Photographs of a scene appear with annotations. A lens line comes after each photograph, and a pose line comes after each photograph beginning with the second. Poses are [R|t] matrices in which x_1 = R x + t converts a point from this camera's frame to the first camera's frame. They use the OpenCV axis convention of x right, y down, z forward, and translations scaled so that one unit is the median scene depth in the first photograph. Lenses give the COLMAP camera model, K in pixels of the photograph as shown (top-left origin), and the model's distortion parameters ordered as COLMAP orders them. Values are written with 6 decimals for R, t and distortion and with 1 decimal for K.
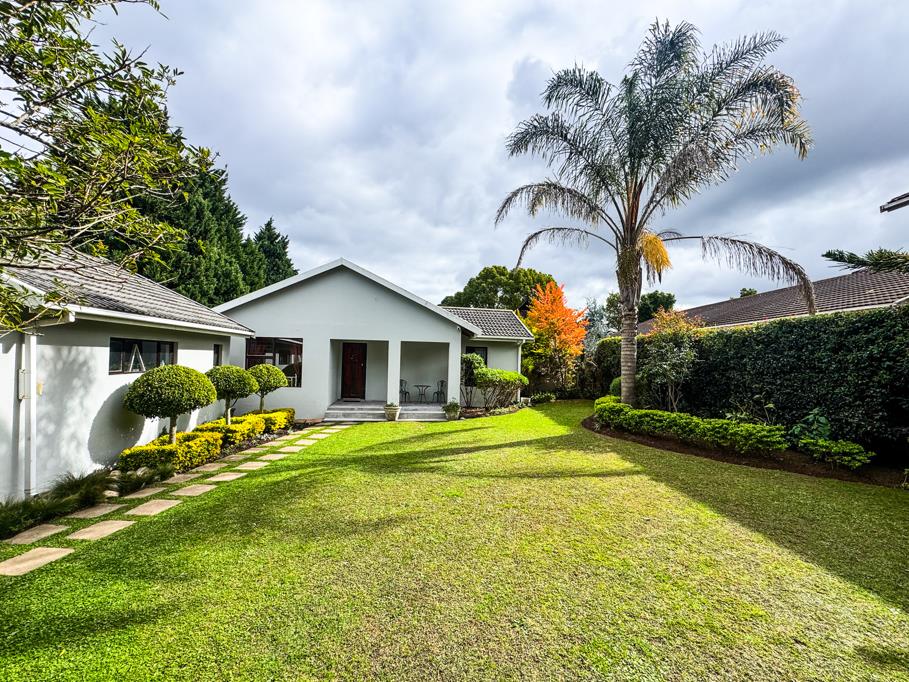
lens RADIAL K [[425.7, 0, 454.7], [0, 425.7, 290.7], [0, 0, 1]] dist [-0.001125, -0.000114]
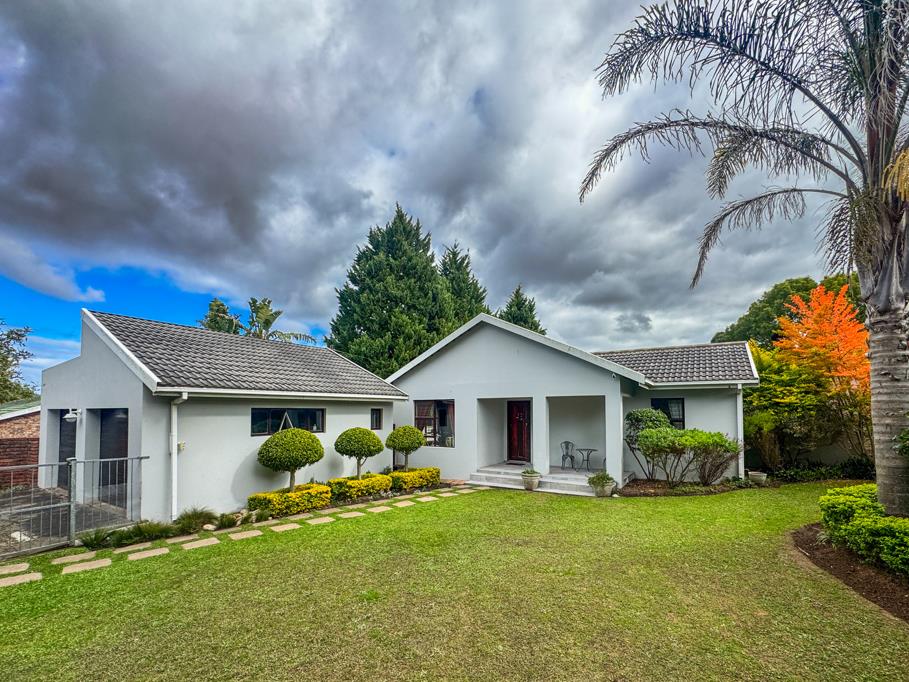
lens RADIAL K [[417.2, 0, 455.2], [0, 417.2, 345.1], [0, 0, 1]] dist [-0.000748, -0.000260]
pose [[0.730524, -0.136017, -0.669204, 0.331400], [0.130693, 0.989696, -0.058489, 0.042649], [0.670264, -0.044733, 0.740774, 0.270909]]
